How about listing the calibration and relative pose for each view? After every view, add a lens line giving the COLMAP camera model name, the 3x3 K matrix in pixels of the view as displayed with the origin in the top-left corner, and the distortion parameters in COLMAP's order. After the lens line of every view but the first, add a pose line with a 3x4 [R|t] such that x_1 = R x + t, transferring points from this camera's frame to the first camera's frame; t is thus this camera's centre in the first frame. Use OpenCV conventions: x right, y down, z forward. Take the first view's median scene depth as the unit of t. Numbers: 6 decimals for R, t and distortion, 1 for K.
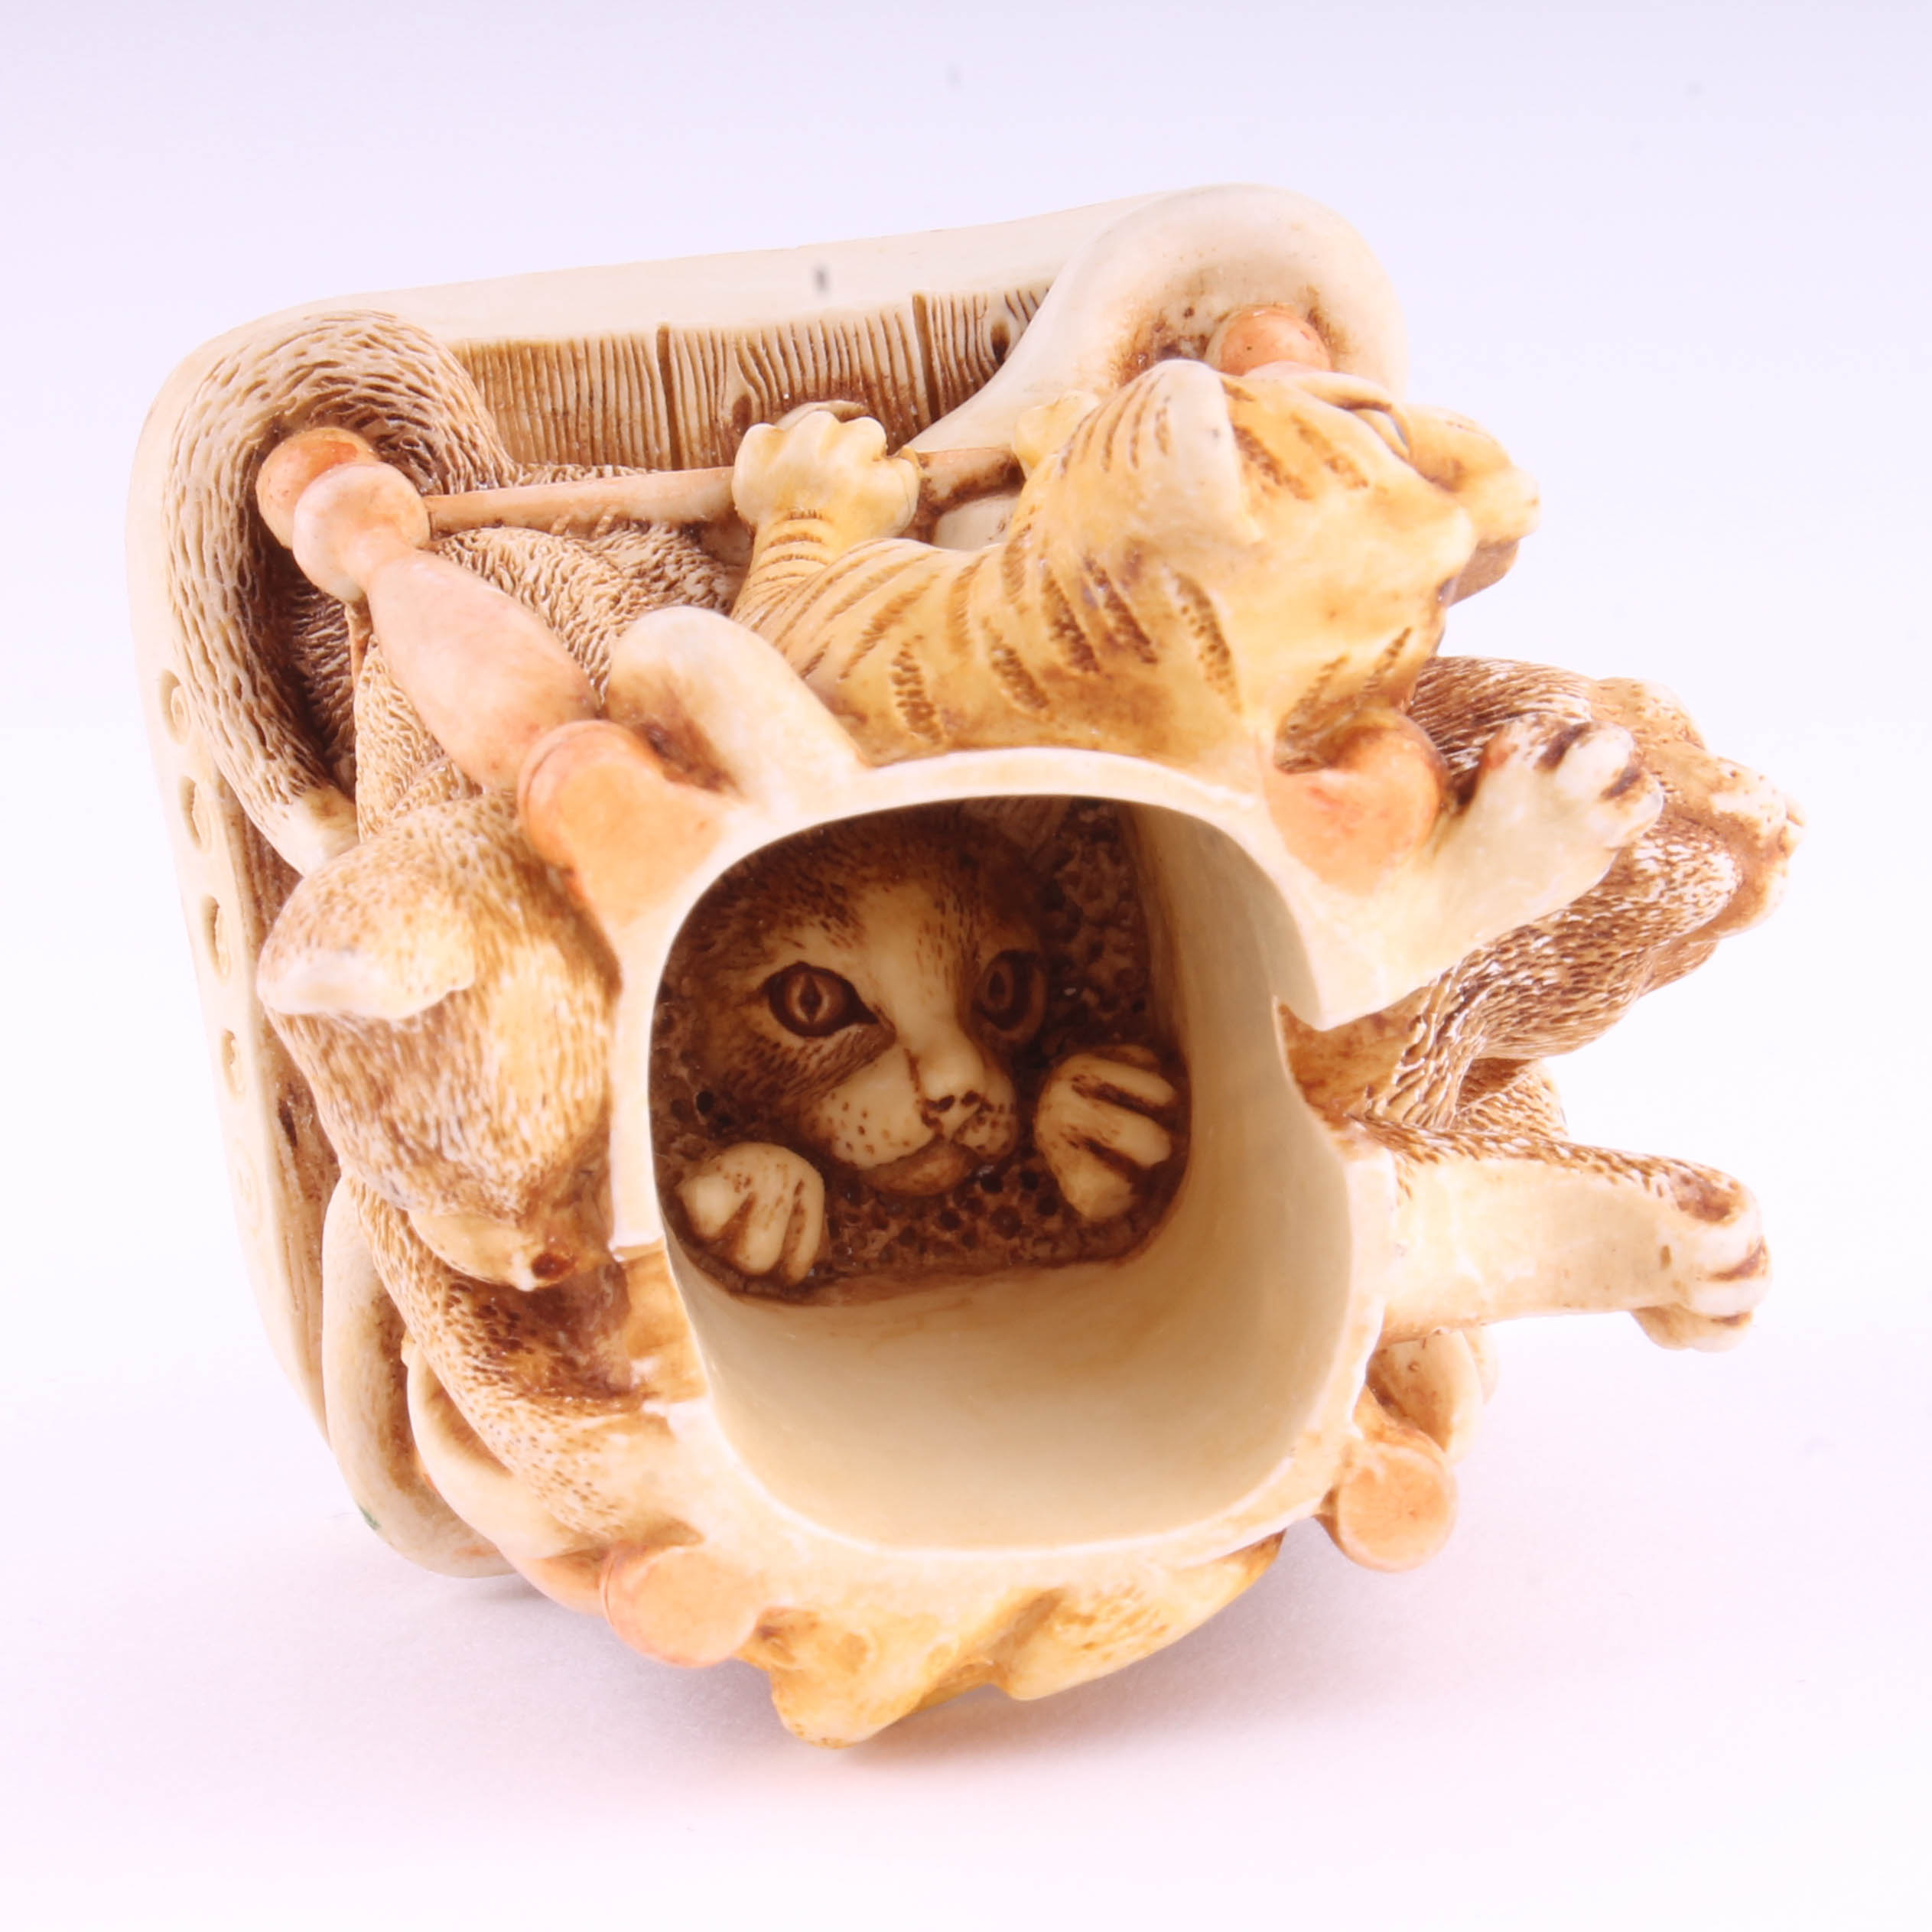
lens RADIAL K [[7756.2, 0, 970.3], [0, 7756.2, 965.0], [0, 0, 1]] dist [0.086654, 0.000000]
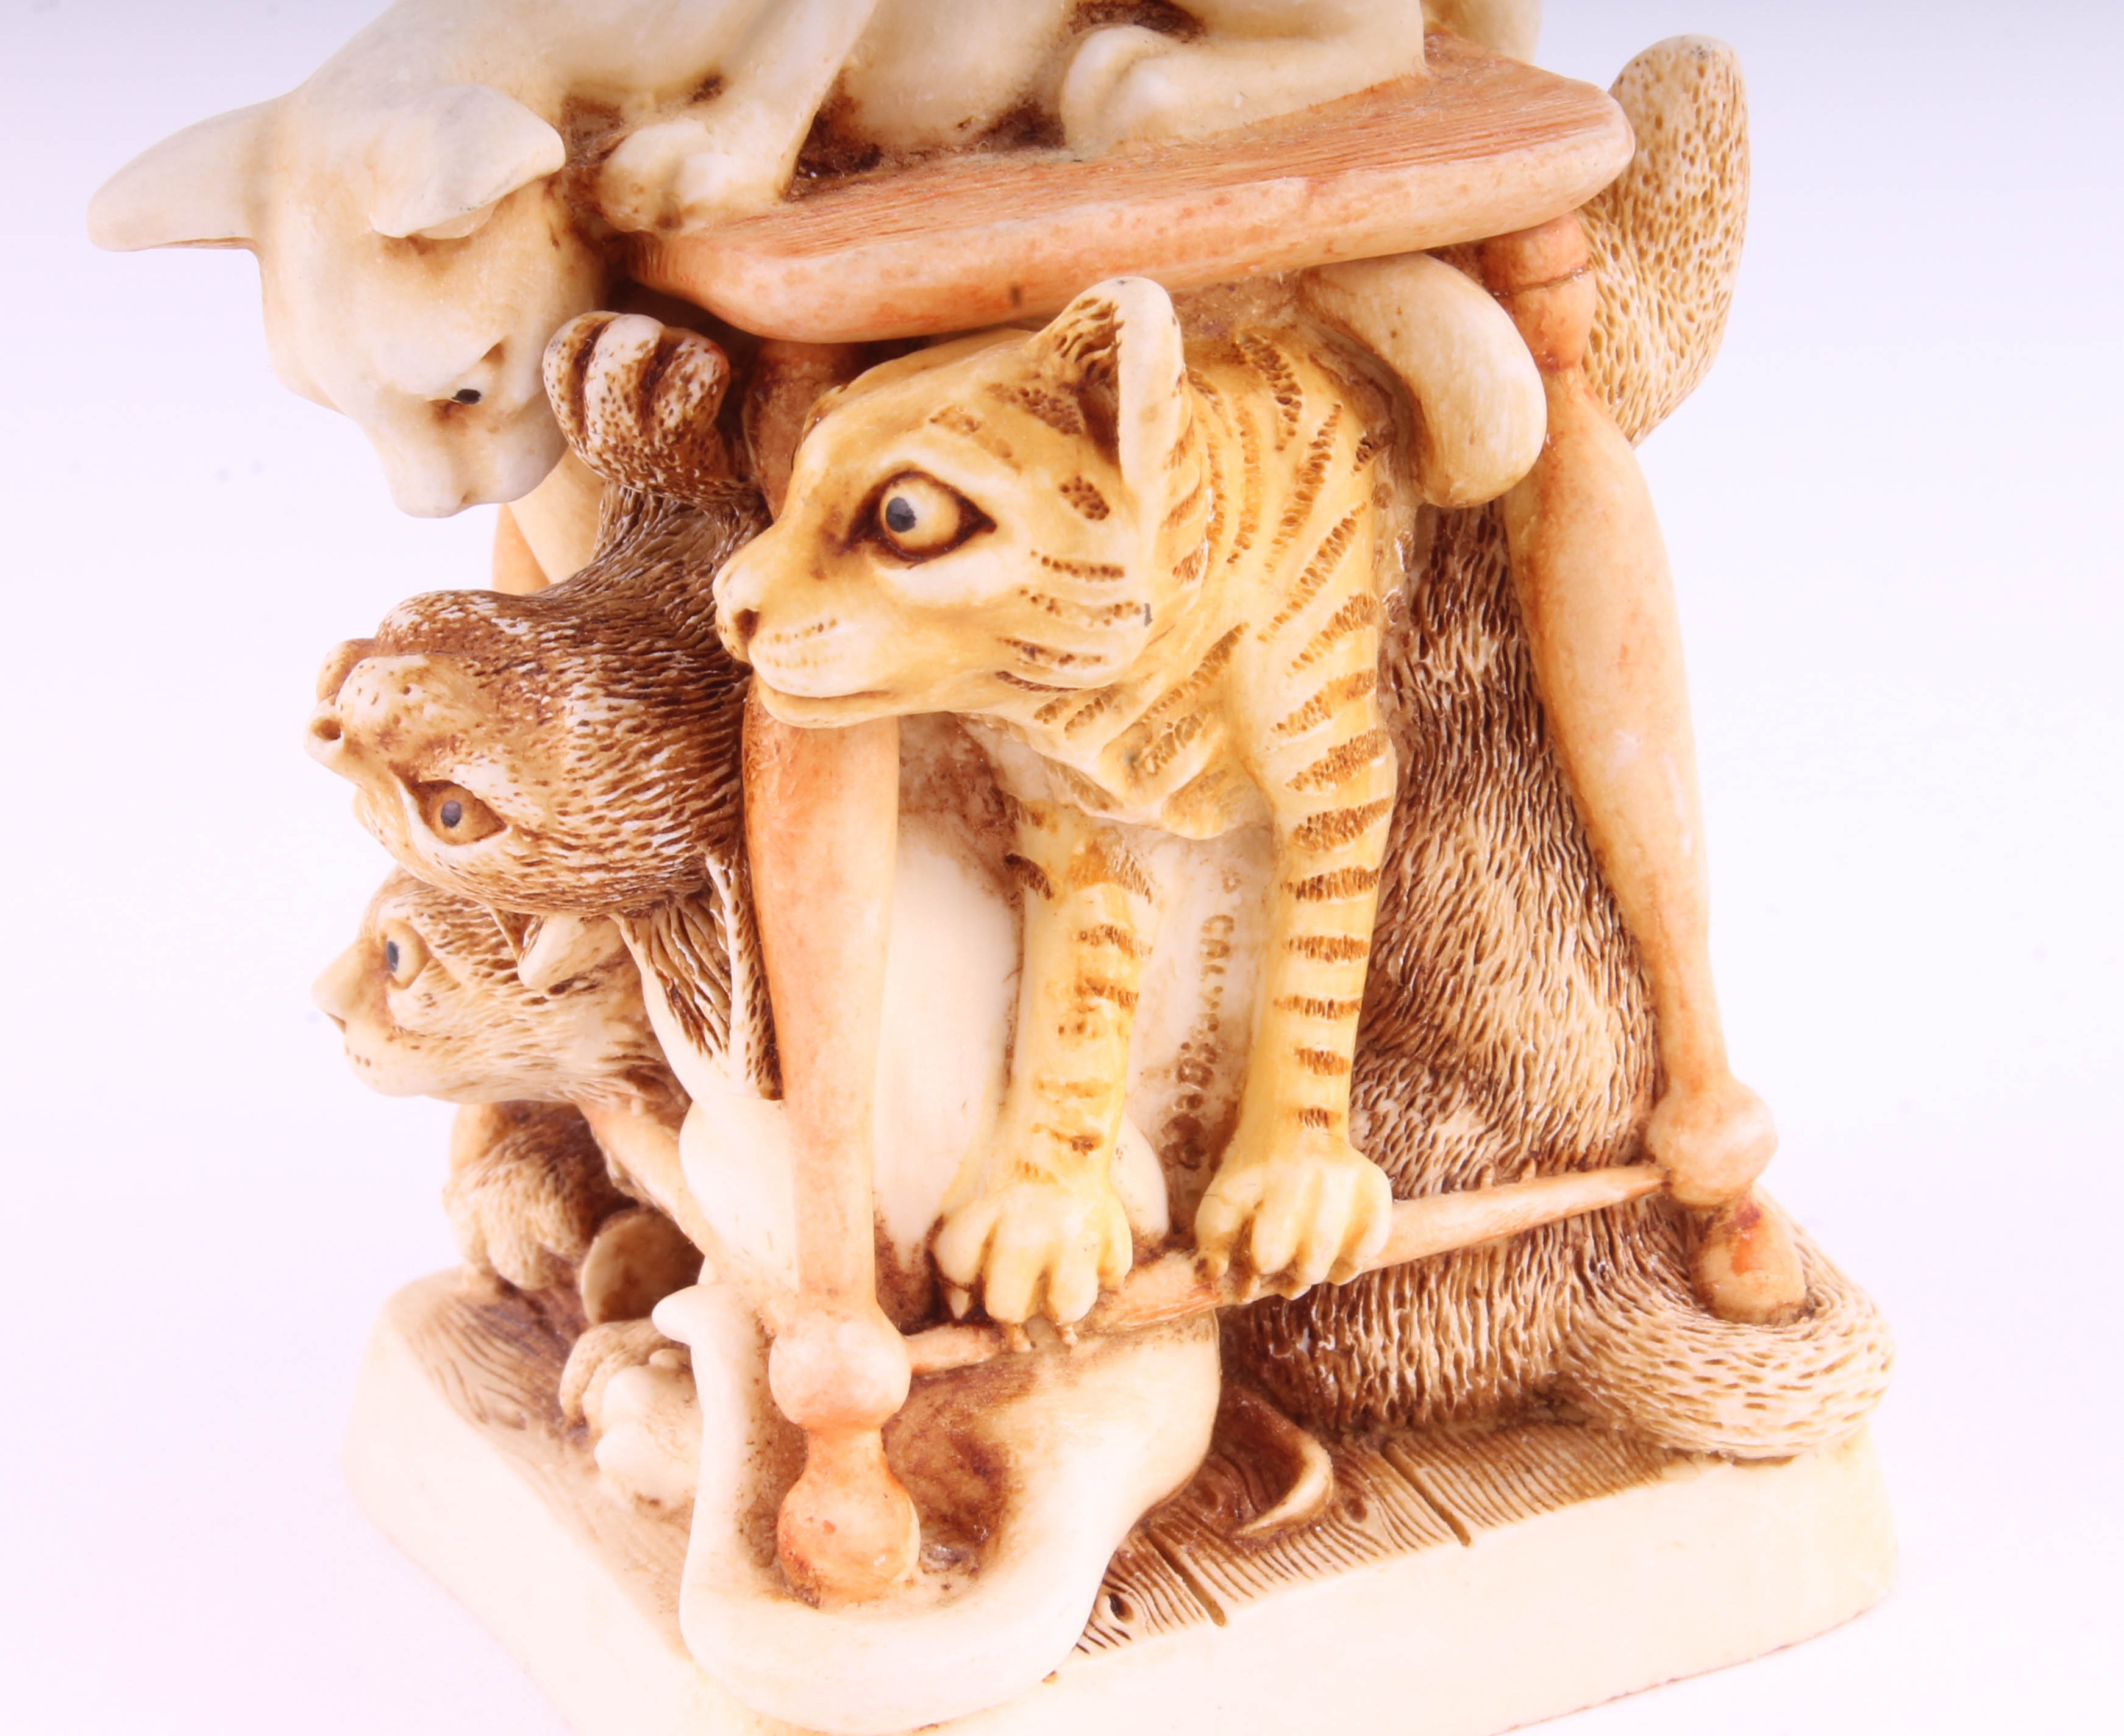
lens RADIAL K [[6130.4, 0, 1078.7], [0, 6130.4, 883.1], [0, 0, 1]] dist [0.070265, 0.000000]
pose [[-0.933463, 0.014287, -0.358390, 0.282280], [-0.313835, -0.516301, 0.796832, -0.646598], [-0.173652, 0.856288, 0.486431, 0.599246]]
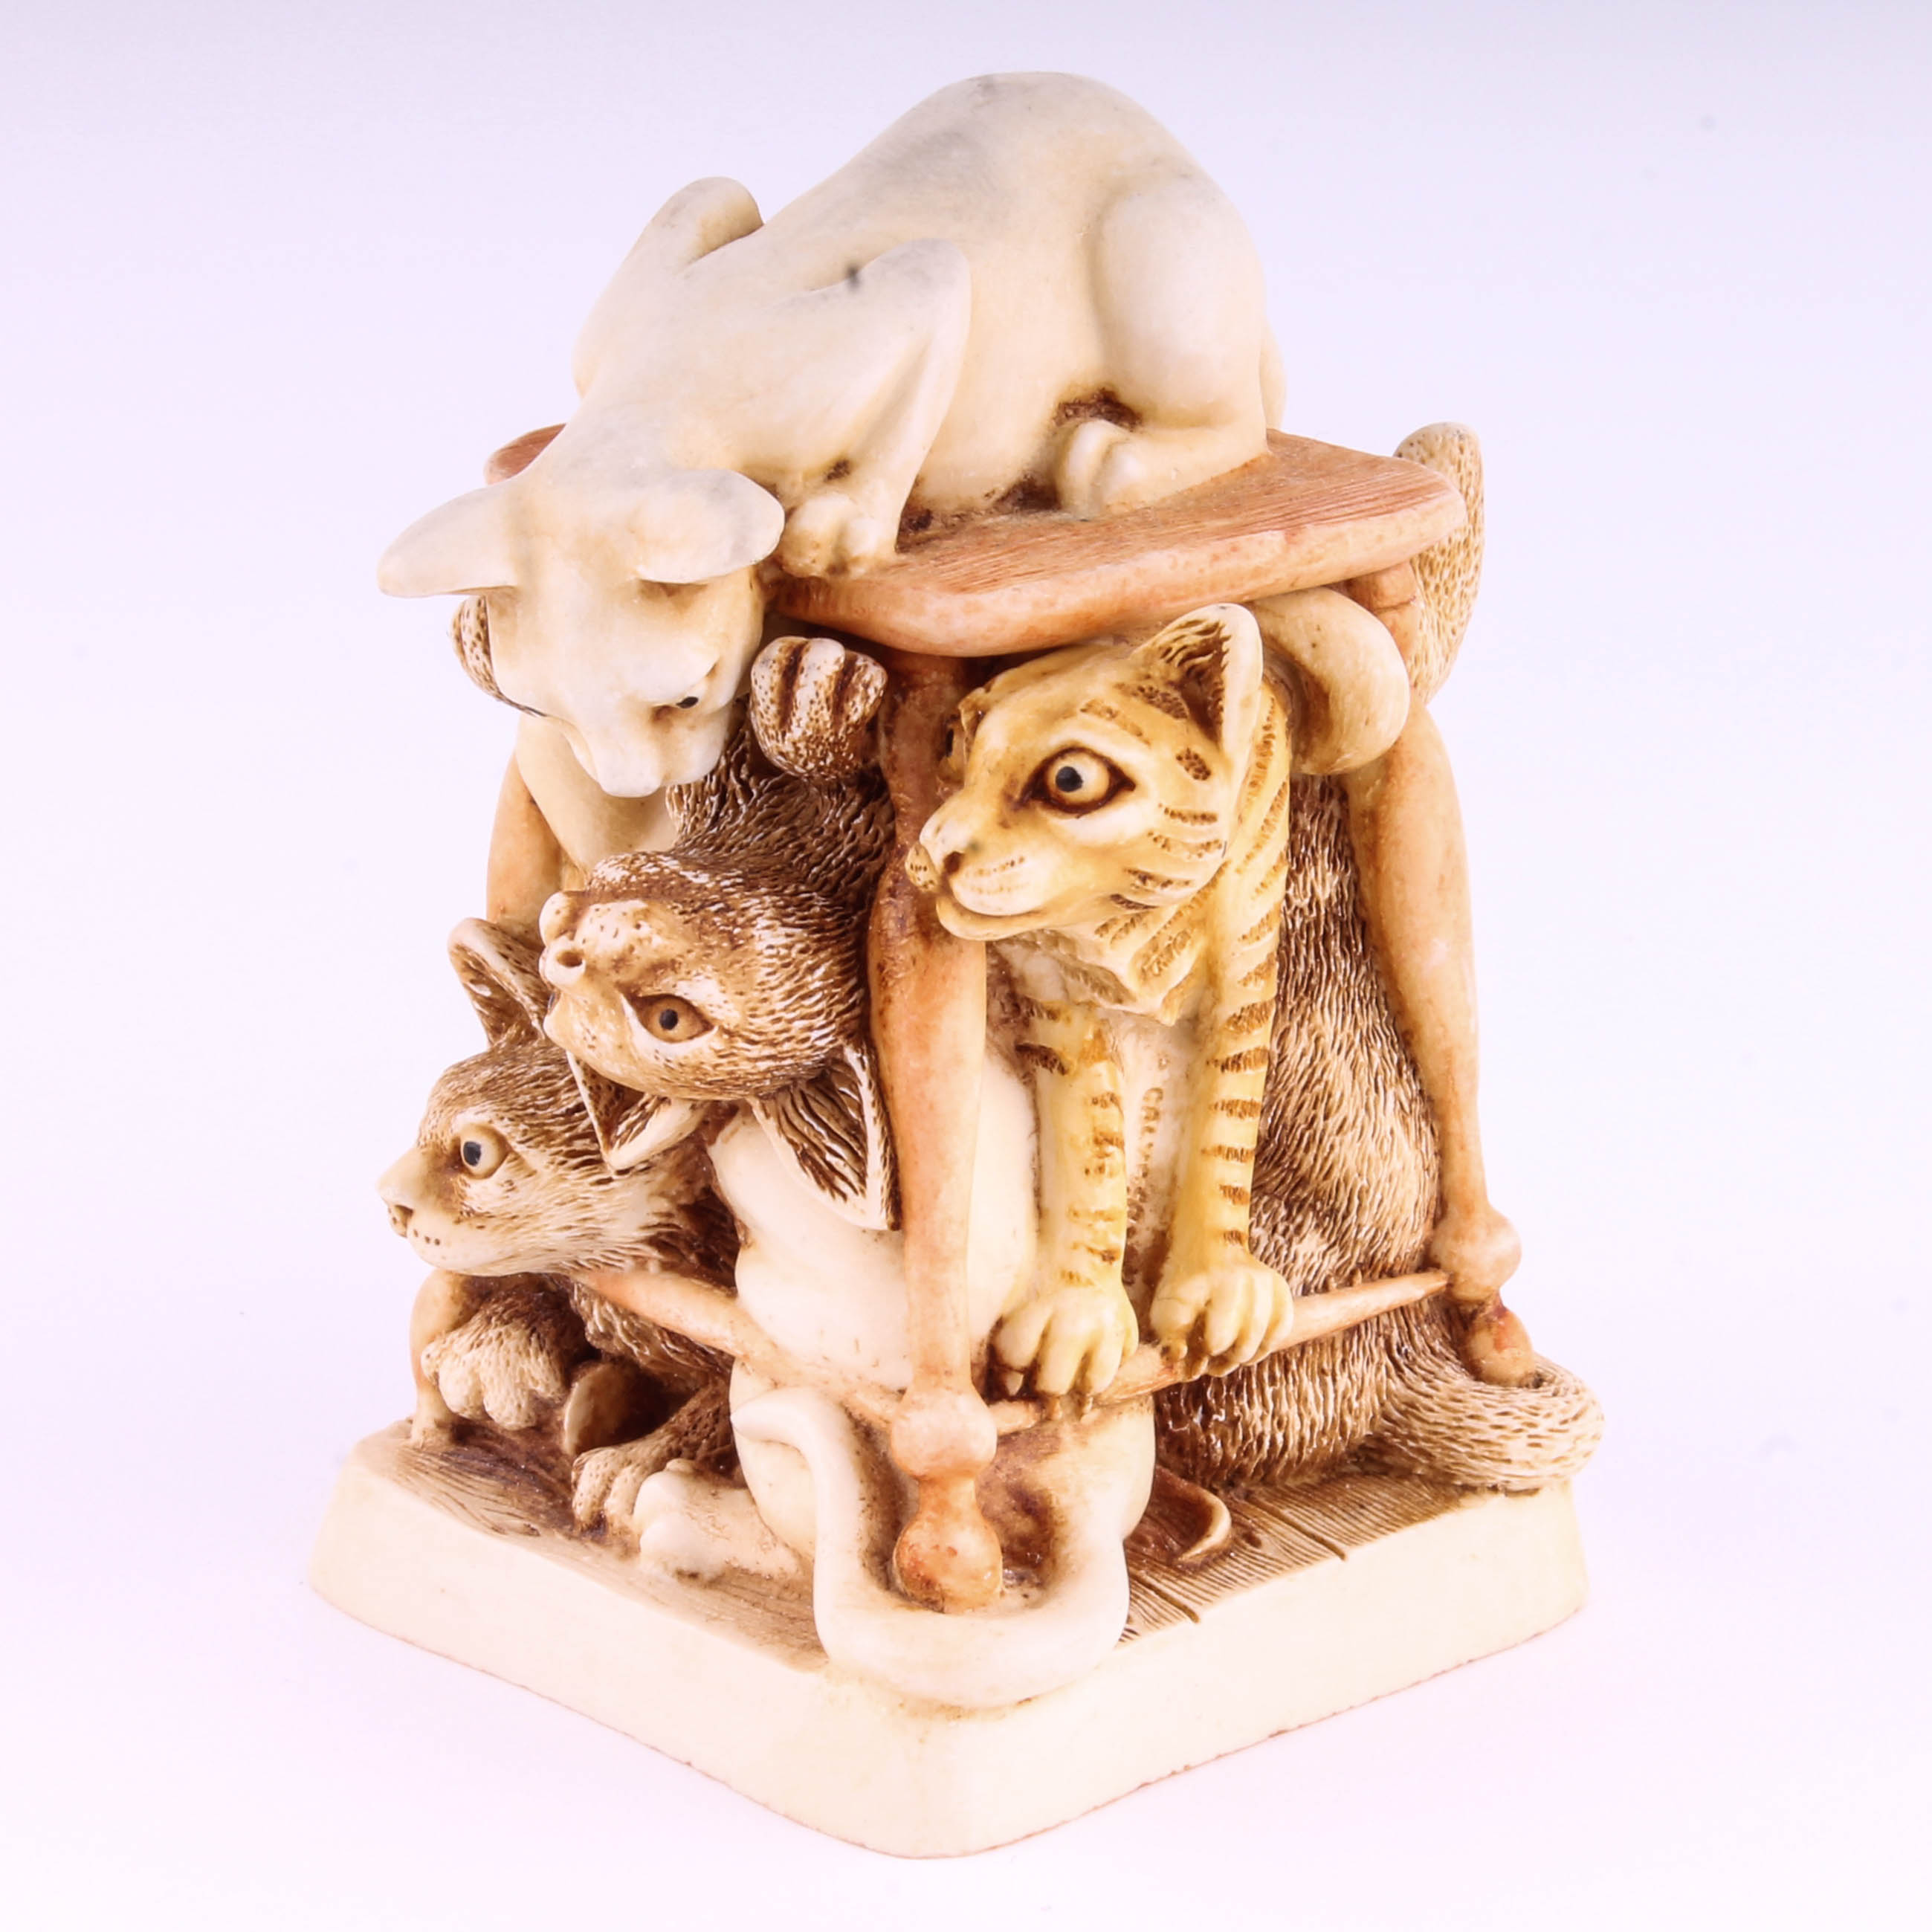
lens RADIAL K [[7756.2, 0, 958.7], [0, 7756.2, 973.7], [0, 0, 1]] dist [0.086654, 0.000000]
pose [[-0.774823, 0.019637, -0.631873, 0.828216], [-0.568872, -0.457625, 0.683348, -0.892368], [-0.275742, 0.888928, 0.365750, 0.496046]]
